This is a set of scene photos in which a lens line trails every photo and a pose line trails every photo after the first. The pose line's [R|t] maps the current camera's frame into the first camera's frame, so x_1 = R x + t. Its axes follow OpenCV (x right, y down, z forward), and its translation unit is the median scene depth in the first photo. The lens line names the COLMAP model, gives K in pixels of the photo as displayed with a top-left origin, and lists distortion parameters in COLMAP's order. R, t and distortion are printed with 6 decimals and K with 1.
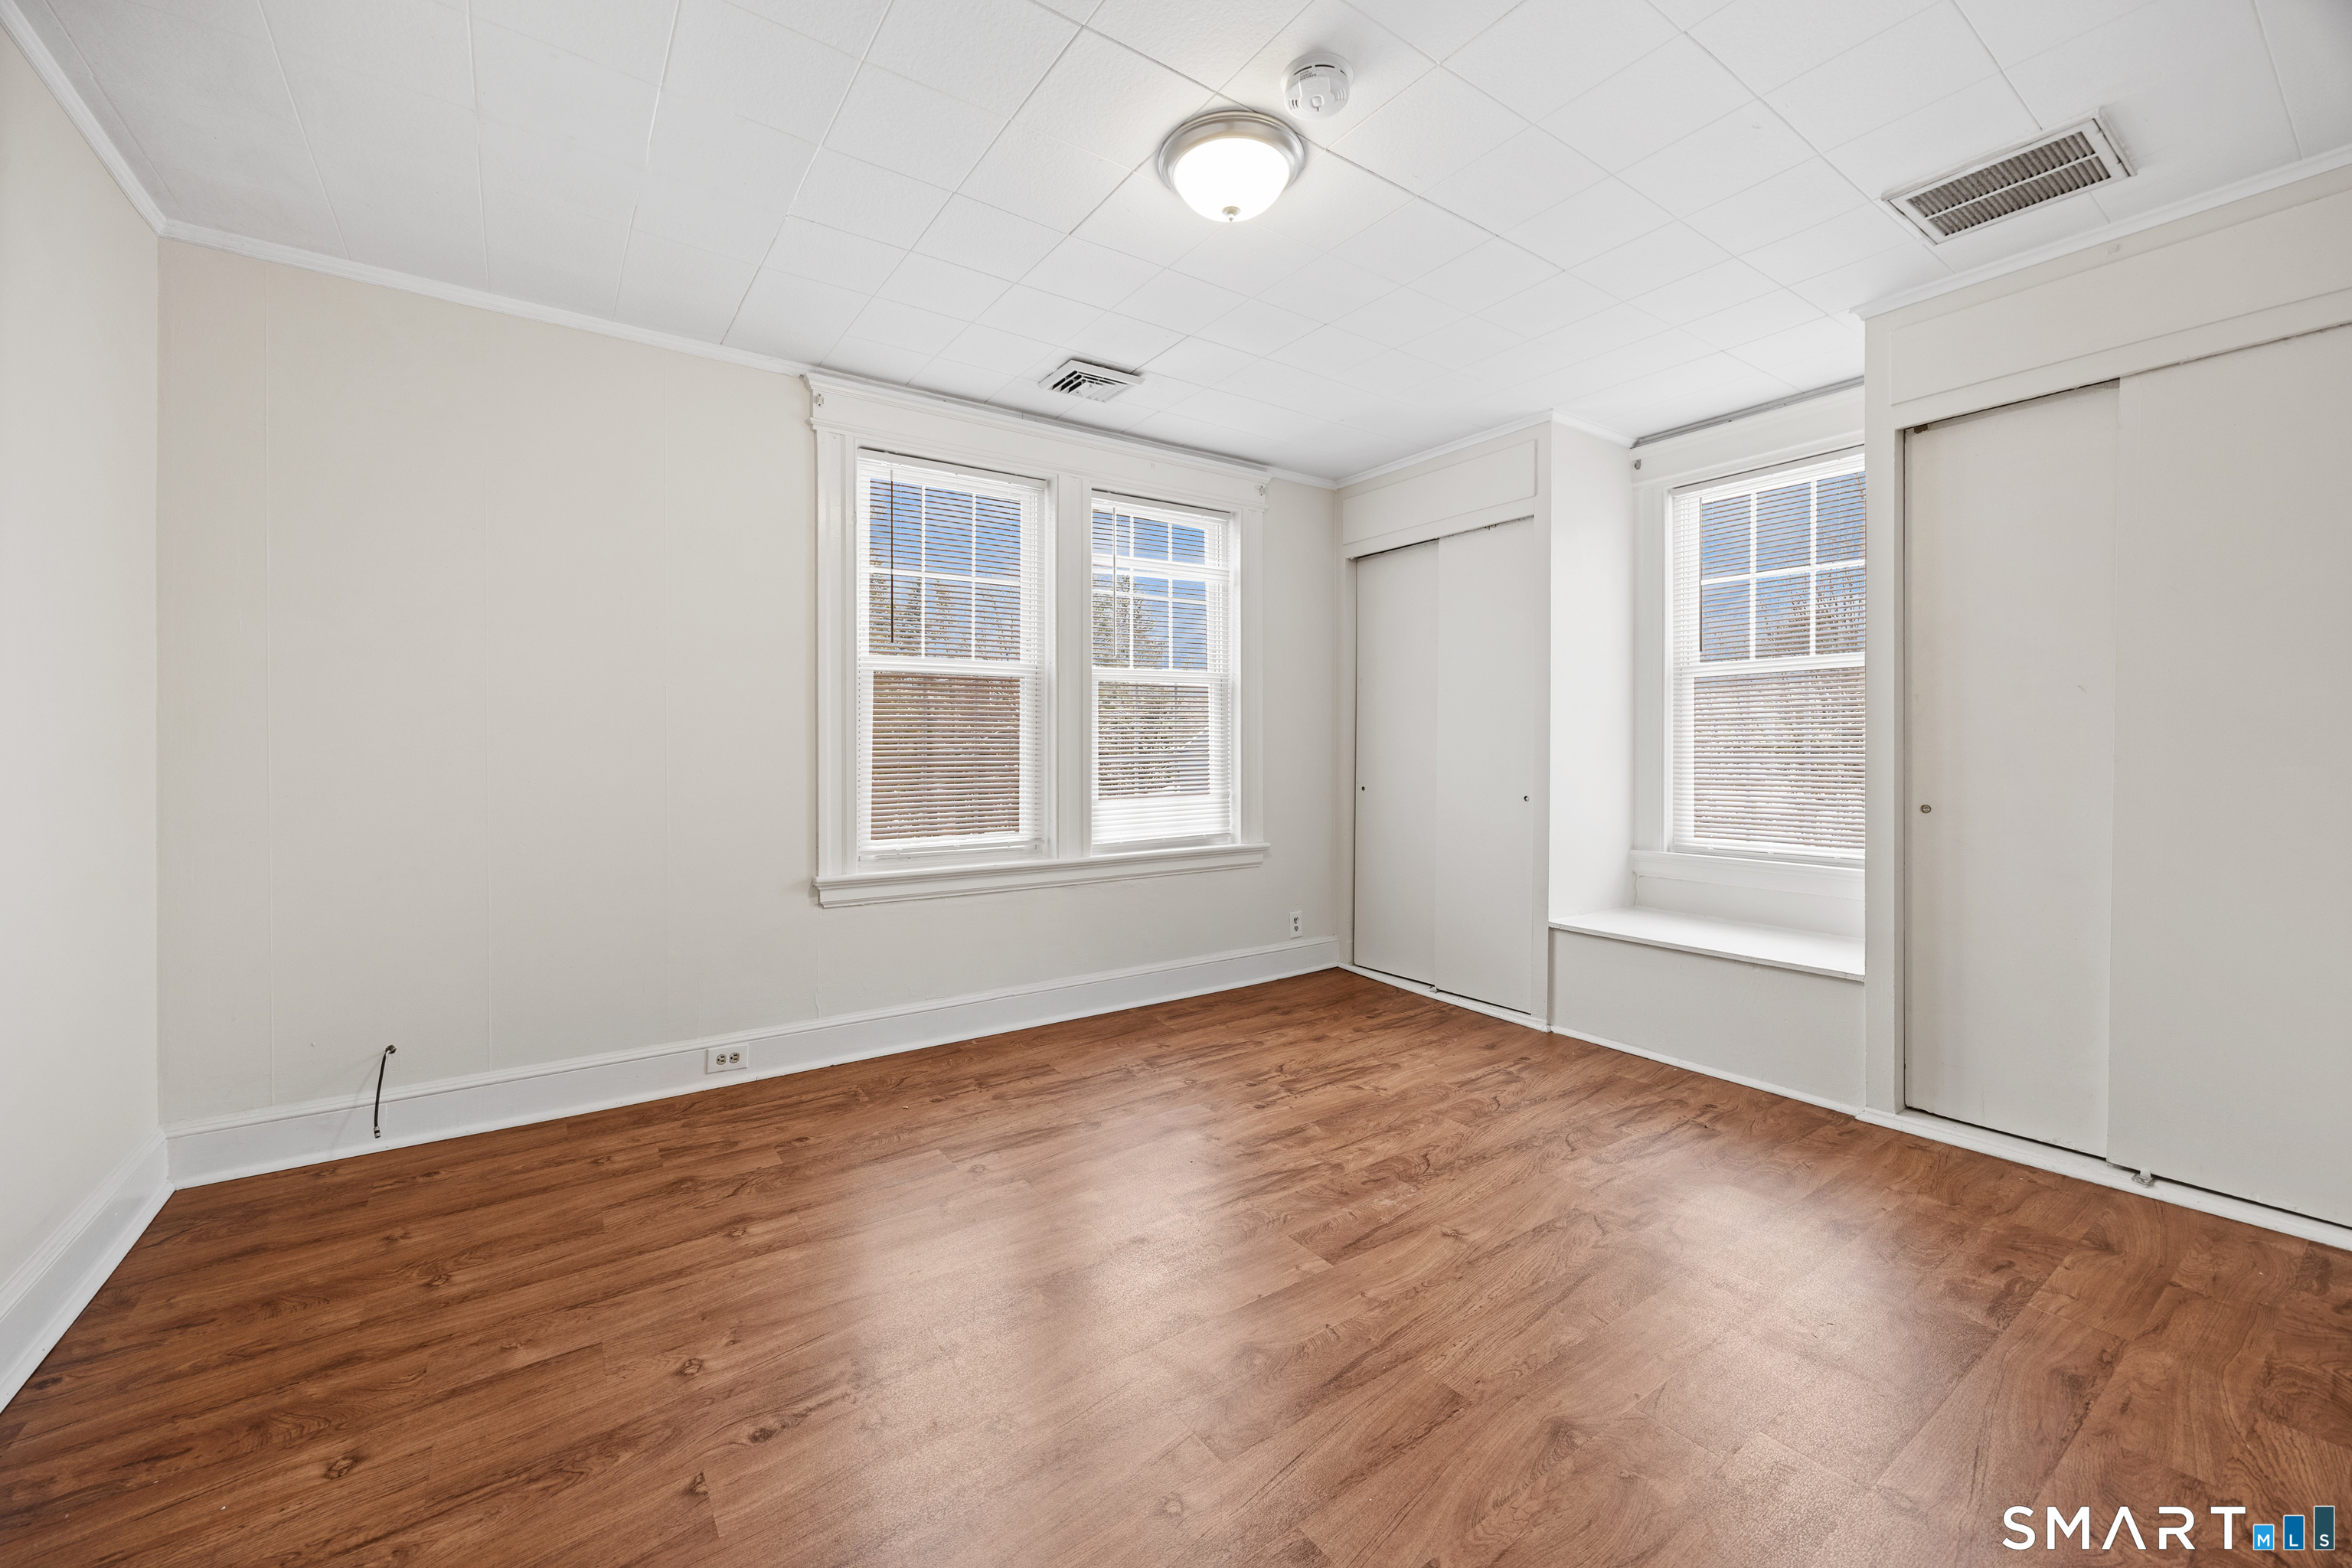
lens RADIAL K [[940.2, 0, 1187.5], [0, 940.2, 786.9], [0, 0, 1]] dist [0.006325, -0.000107]
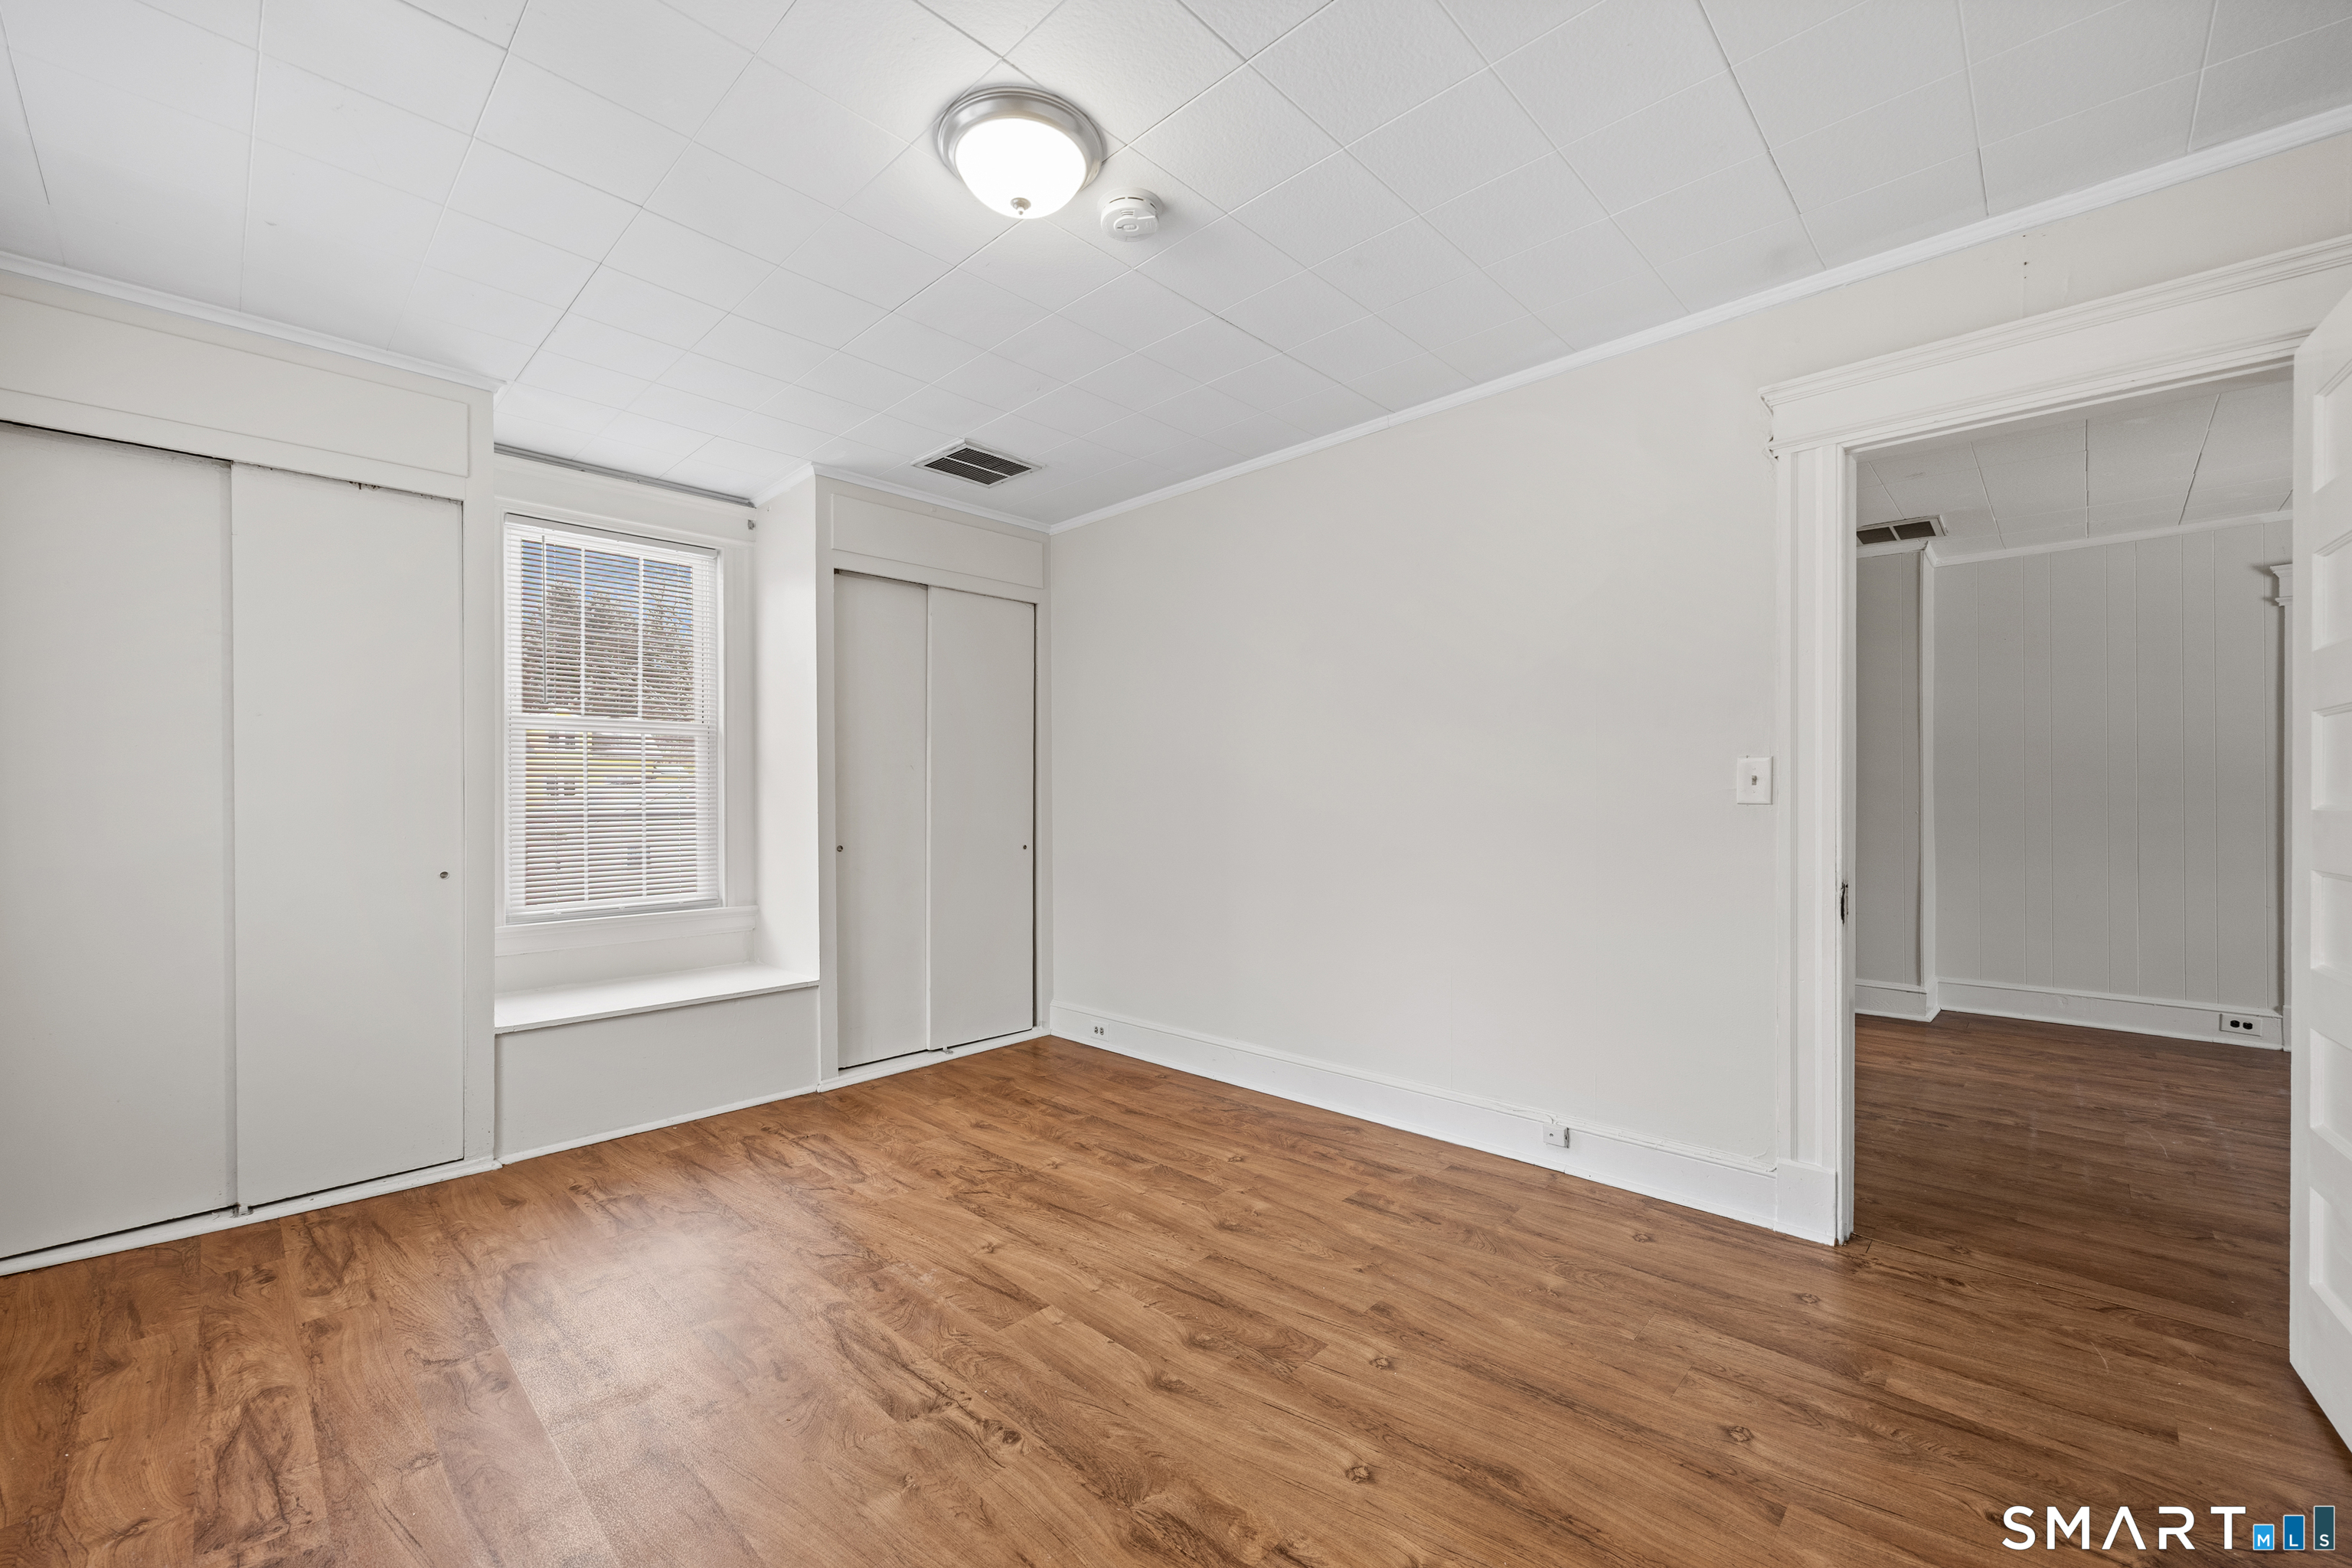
lens RADIAL K [[940.2, 0, 1190.8], [0, 940.2, 786.9], [0, 0, 1]] dist [0.006325, -0.000107]
pose [[-0.207753, 0.020754, 0.977961, -0.644816], [0.049005, 0.998740, -0.010784, -0.019612], [-0.976953, 0.045684, -0.208508, 0.768211]]
